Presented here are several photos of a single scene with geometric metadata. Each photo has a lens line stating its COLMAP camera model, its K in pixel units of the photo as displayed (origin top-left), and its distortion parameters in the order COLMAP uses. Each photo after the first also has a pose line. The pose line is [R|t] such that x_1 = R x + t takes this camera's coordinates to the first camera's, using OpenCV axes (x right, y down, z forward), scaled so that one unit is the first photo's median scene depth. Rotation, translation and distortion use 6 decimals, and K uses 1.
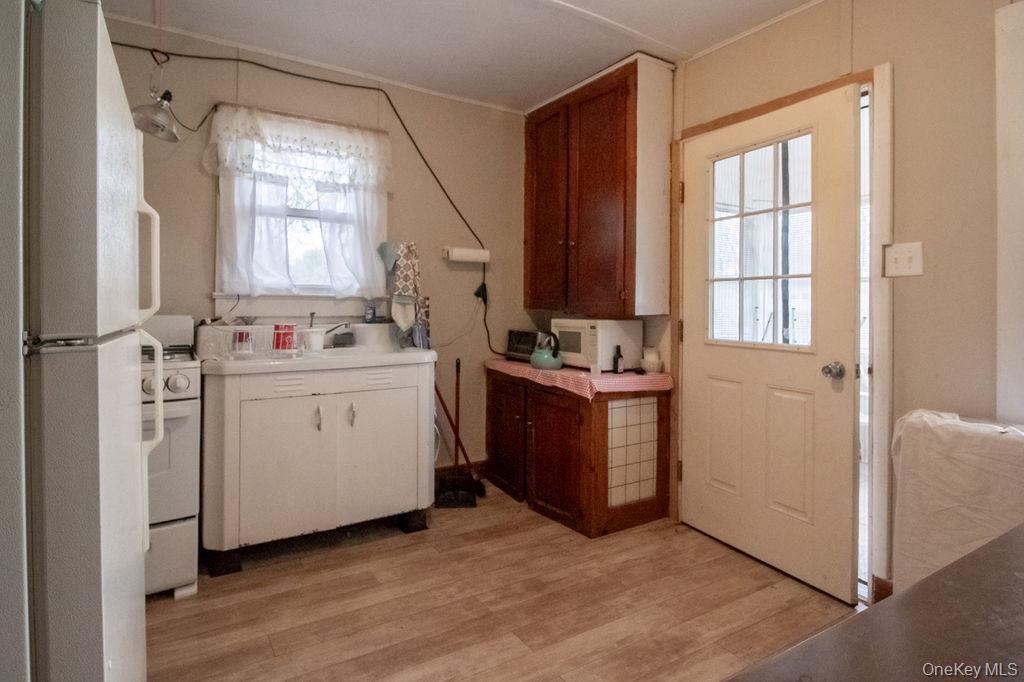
lens RADIAL K [[553.6, 0, 508.6], [0, 553.6, 312.5], [0, 0, 1]] dist [0.024137, -0.027726]
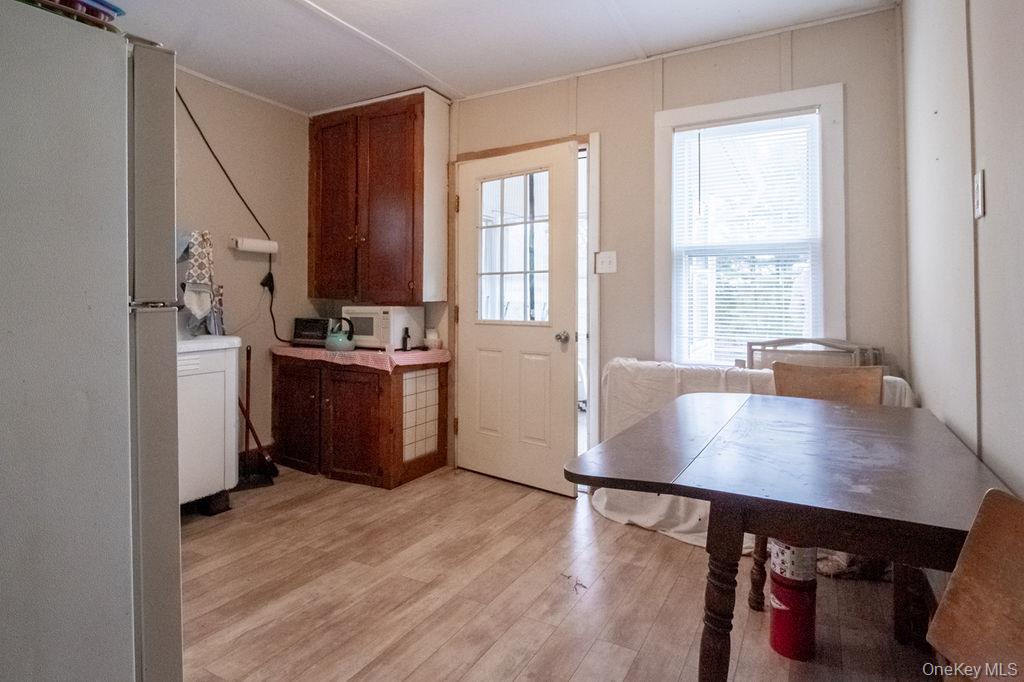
lens RADIAL K [[553.6, 0, 508.6], [0, 553.6, 312.5], [0, 0, 1]] dist [0.024137, -0.027726]
pose [[0.881307, -0.014242, 0.472330, -0.179361], [0.010529, 0.999889, 0.010505, 0.017876], [-0.472427, -0.004285, 0.881359, -0.159905]]
